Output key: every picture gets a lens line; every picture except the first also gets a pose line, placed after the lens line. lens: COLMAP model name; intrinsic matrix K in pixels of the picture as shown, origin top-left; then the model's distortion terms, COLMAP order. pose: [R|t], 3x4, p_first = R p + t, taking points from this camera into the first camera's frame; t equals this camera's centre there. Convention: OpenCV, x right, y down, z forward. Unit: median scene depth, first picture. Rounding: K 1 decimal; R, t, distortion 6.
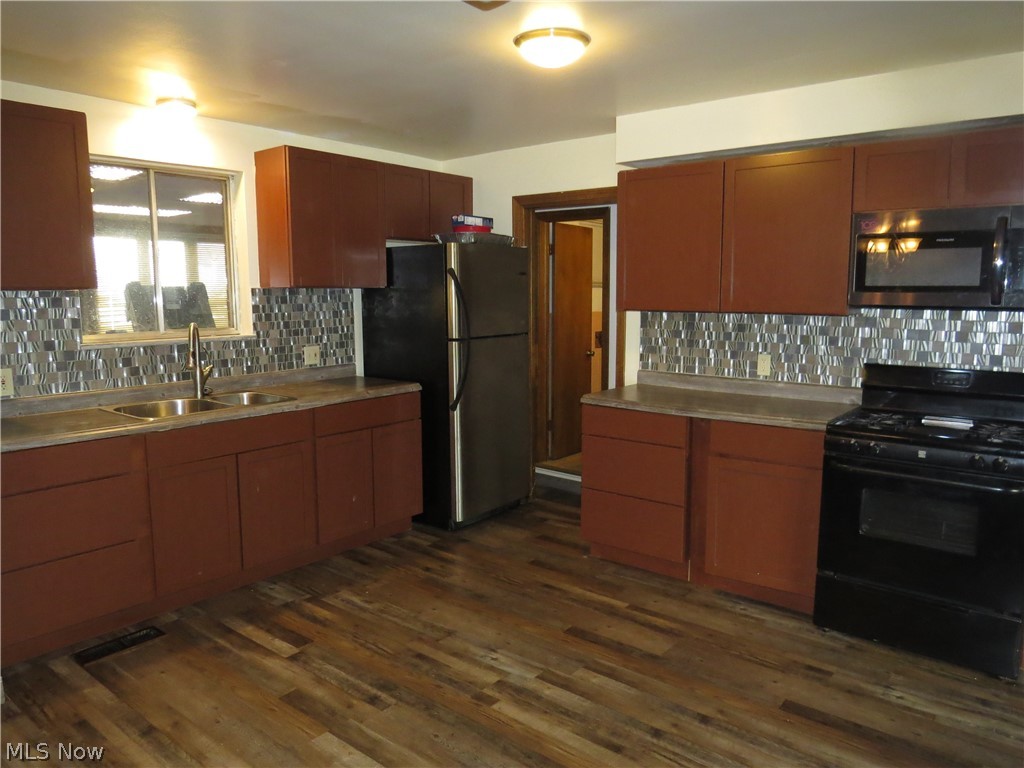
lens RADIAL K [[739.2, 0, 514.3], [0, 739.2, 377.4], [0, 0, 1]] dist [-0.014082, -0.004887]
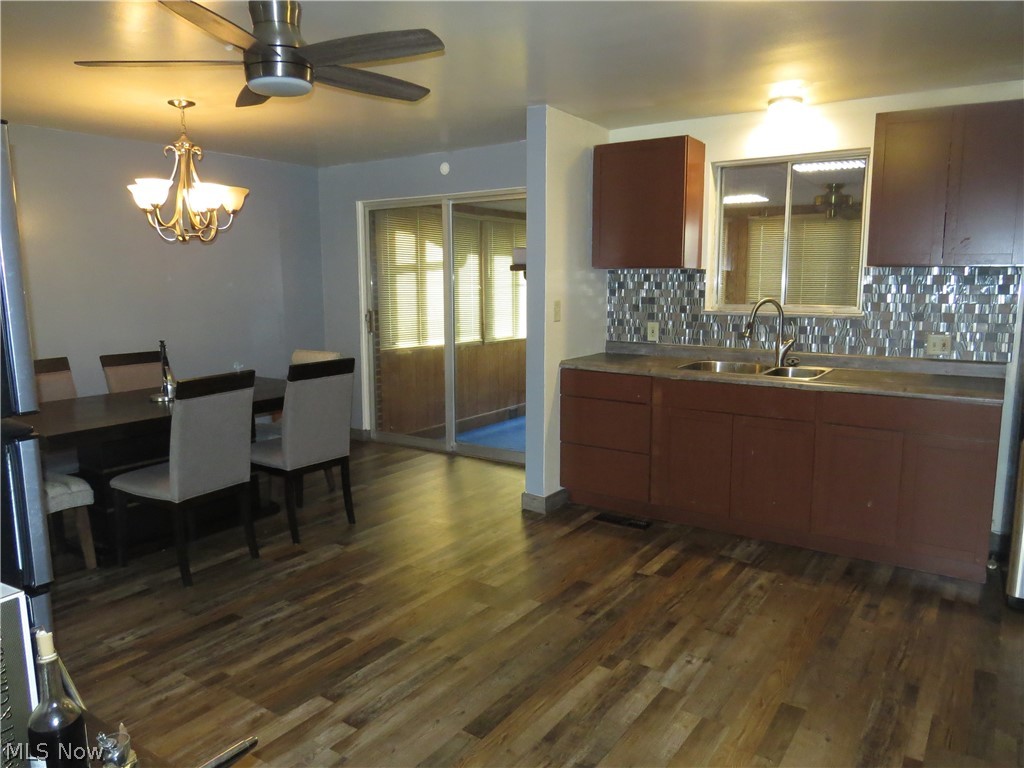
lens RADIAL K [[739.2, 0, 515.3], [0, 739.2, 390.4], [0, 0, 1]] dist [-0.014082, -0.004887]
pose [[0.087052, 0.163286, -0.982731, 0.681623], [-0.116703, 0.981355, 0.152720, -0.064963], [0.989344, 0.101393, 0.104485, 0.532240]]
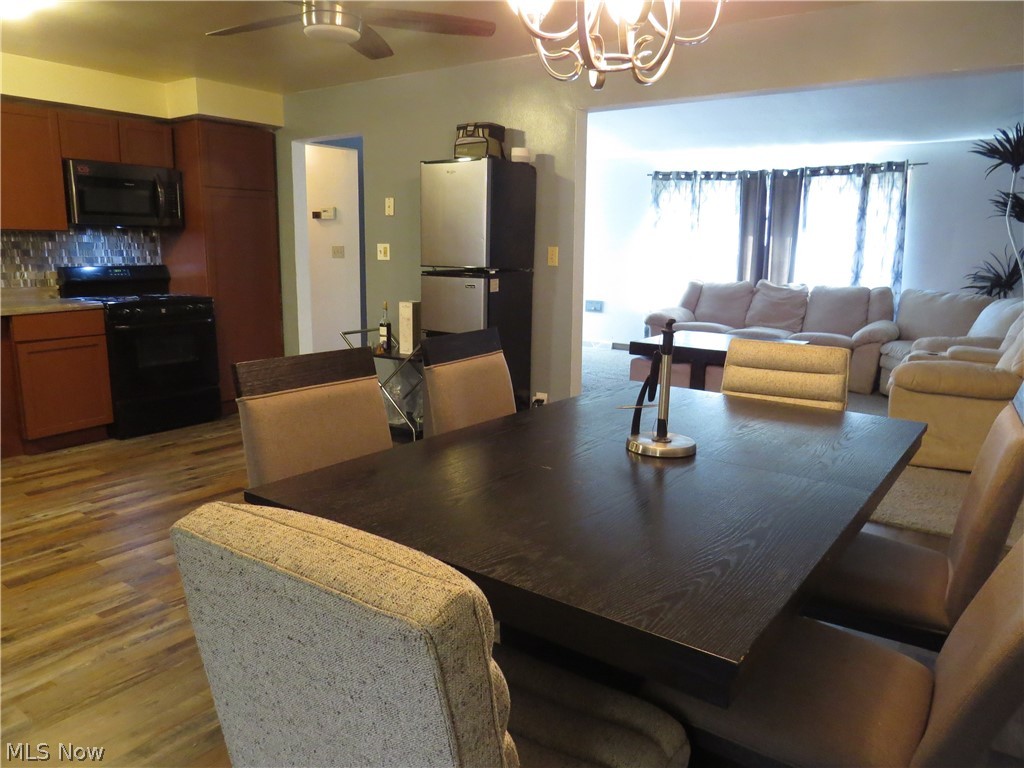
lens RADIAL K [[739.2, 0, 506.6], [0, 739.2, 377.2], [0, 0, 1]] dist [-0.014082, -0.004887]
pose [[-0.052907, -0.178636, 0.982492, -0.984066], [0.112108, 0.976587, 0.183600, 0.023967], [-0.992287, 0.119859, -0.031642, 0.223164]]
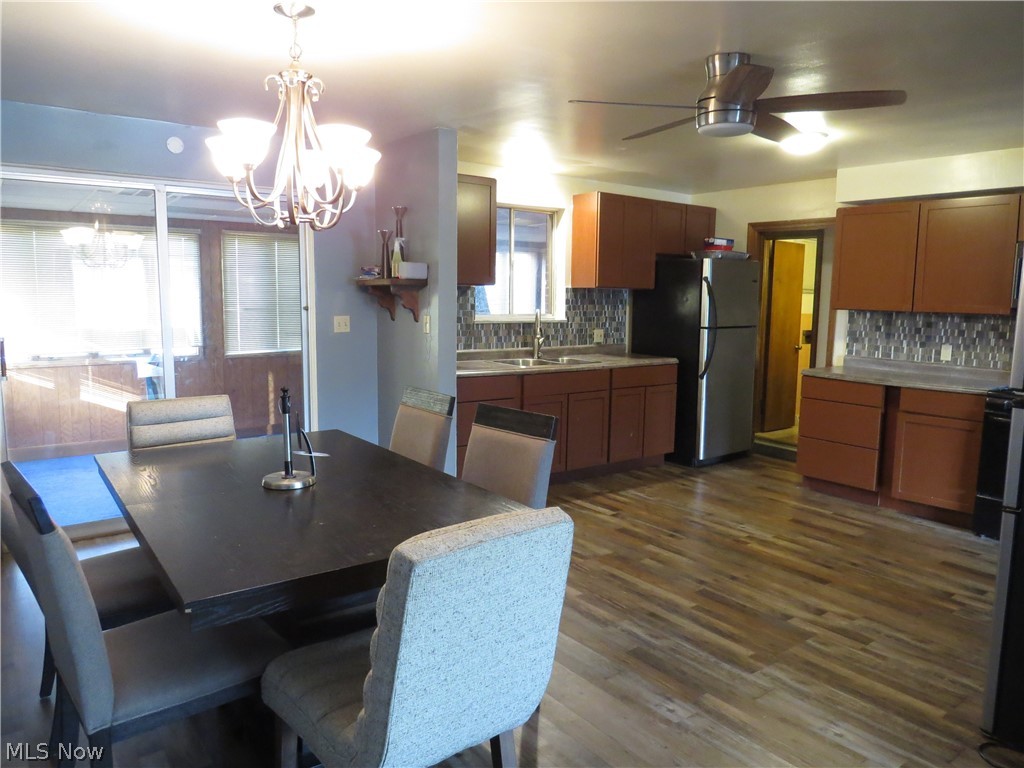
lens RADIAL K [[739.2, 0, 519.5], [0, 739.2, 376.8], [0, 0, 1]] dist [-0.014082, -0.004887]
pose [[0.972805, 0.047228, -0.226761, -0.122166], [-0.048946, 0.998799, -0.001956, 0.073974], [0.226397, 0.013002, 0.973948, -0.523078]]
